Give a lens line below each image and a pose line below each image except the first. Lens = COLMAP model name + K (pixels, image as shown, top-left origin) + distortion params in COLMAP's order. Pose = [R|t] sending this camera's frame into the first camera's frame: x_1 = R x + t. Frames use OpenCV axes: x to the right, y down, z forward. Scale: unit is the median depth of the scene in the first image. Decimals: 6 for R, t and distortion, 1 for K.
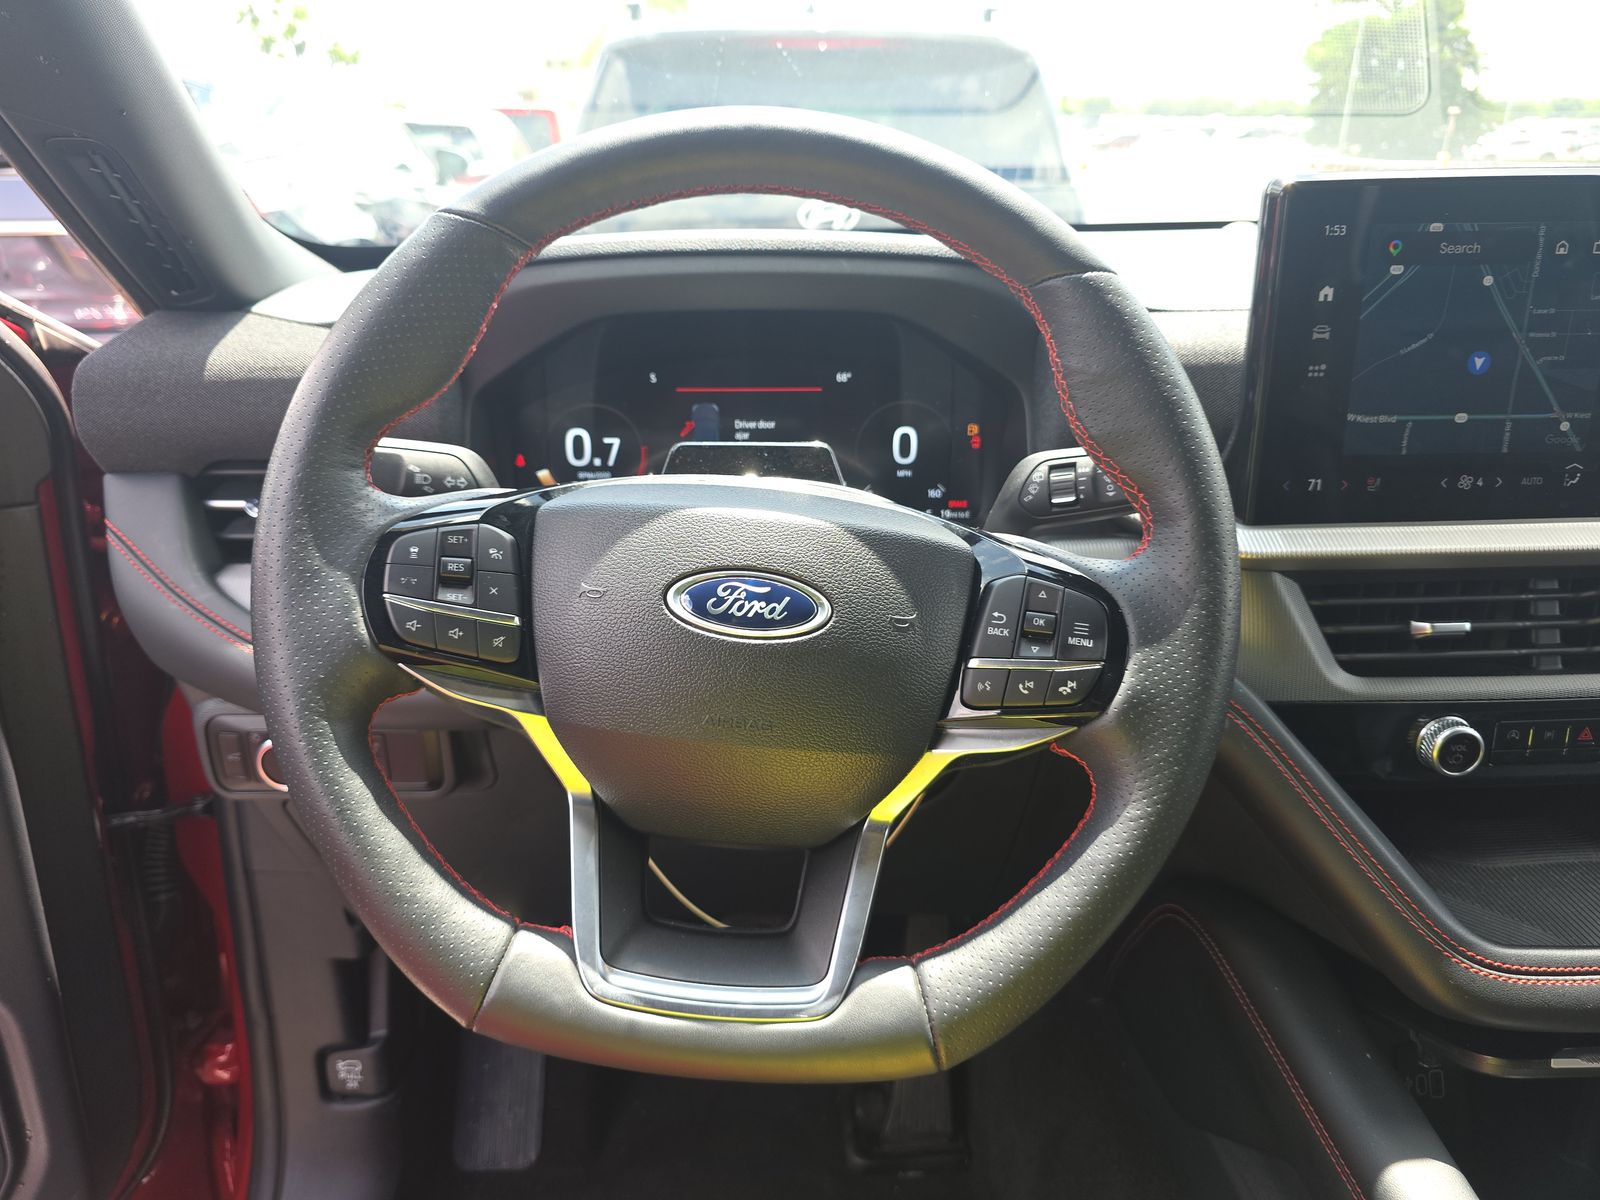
lens RADIAL K [[1070.9, 0, 756.6], [0, 1070.9, 575.5], [0, 0, 1]] dist [0.021194, -0.024834]
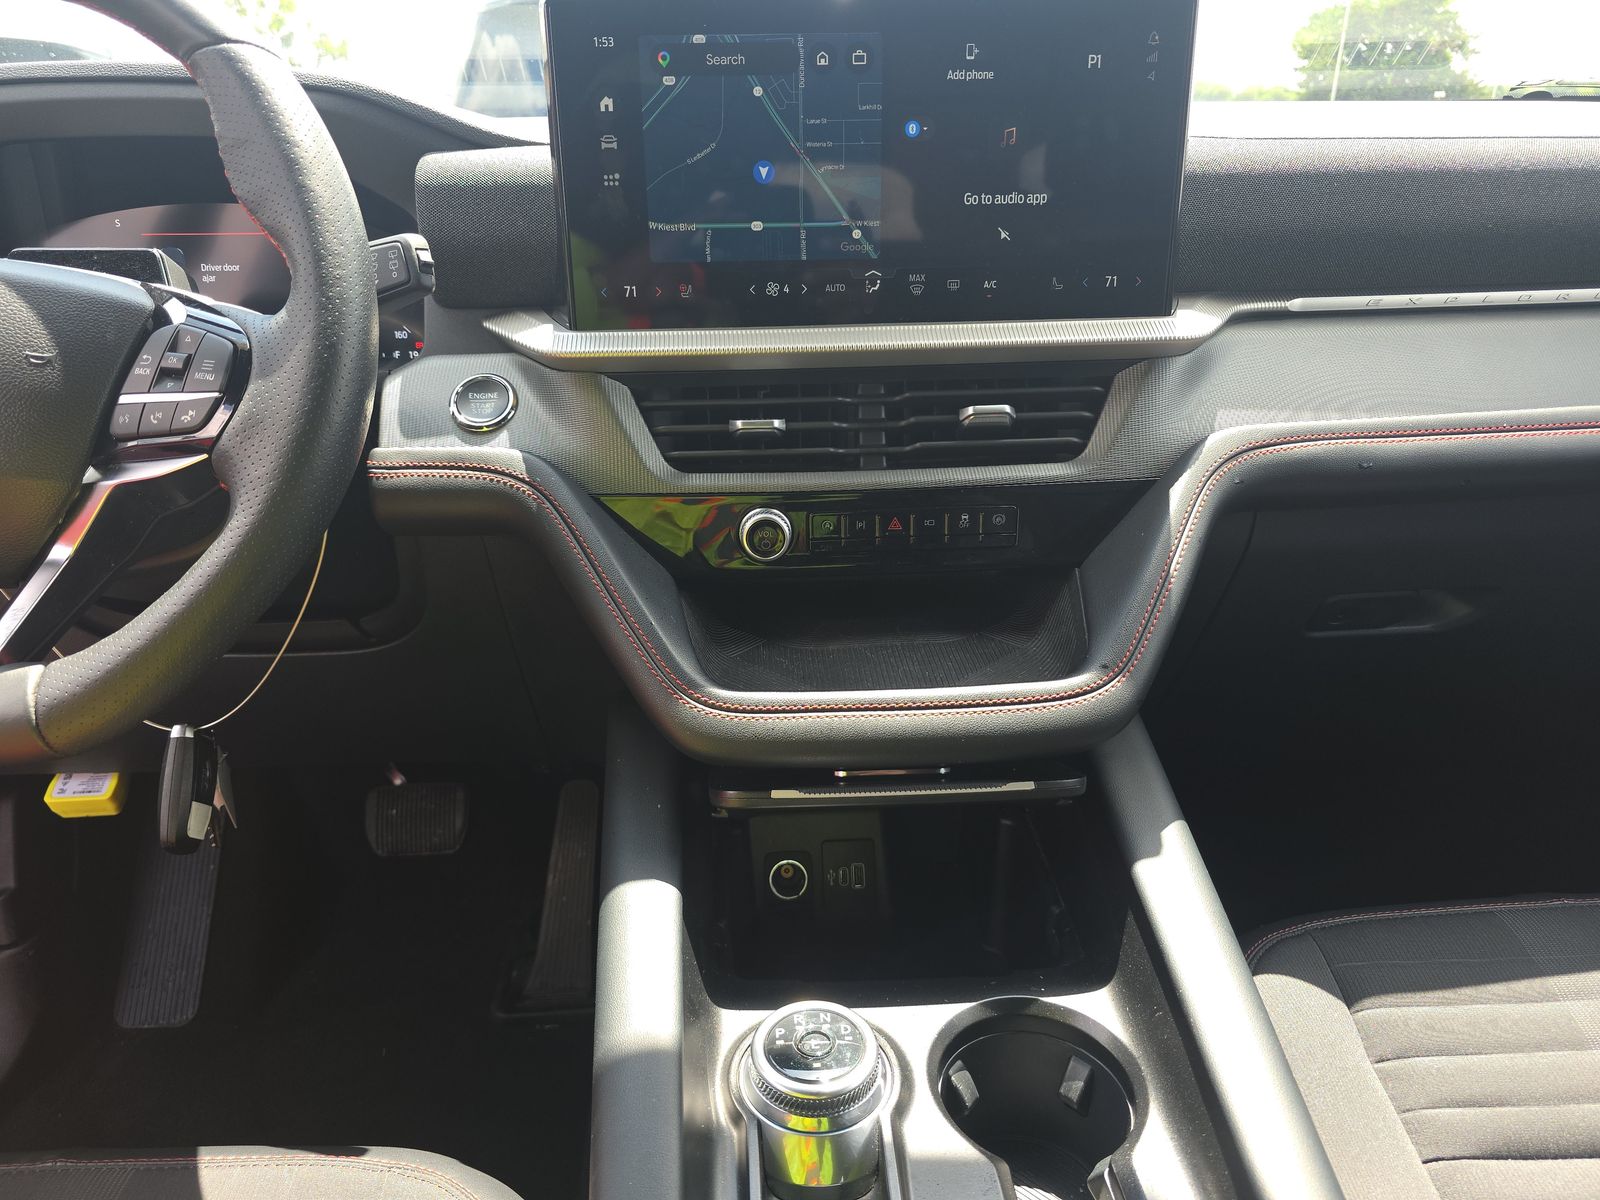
lens RADIAL K [[1070.9, 0, 797.4], [0, 1070.9, 607.9], [0, 0, 1]] dist [0.021194, -0.024834]
pose [[0.999929, -0.009423, 0.007226, 0.686215], [0.009233, 0.999624, 0.025826, 0.211239], [-0.007467, -0.025757, 0.999640, -0.091729]]
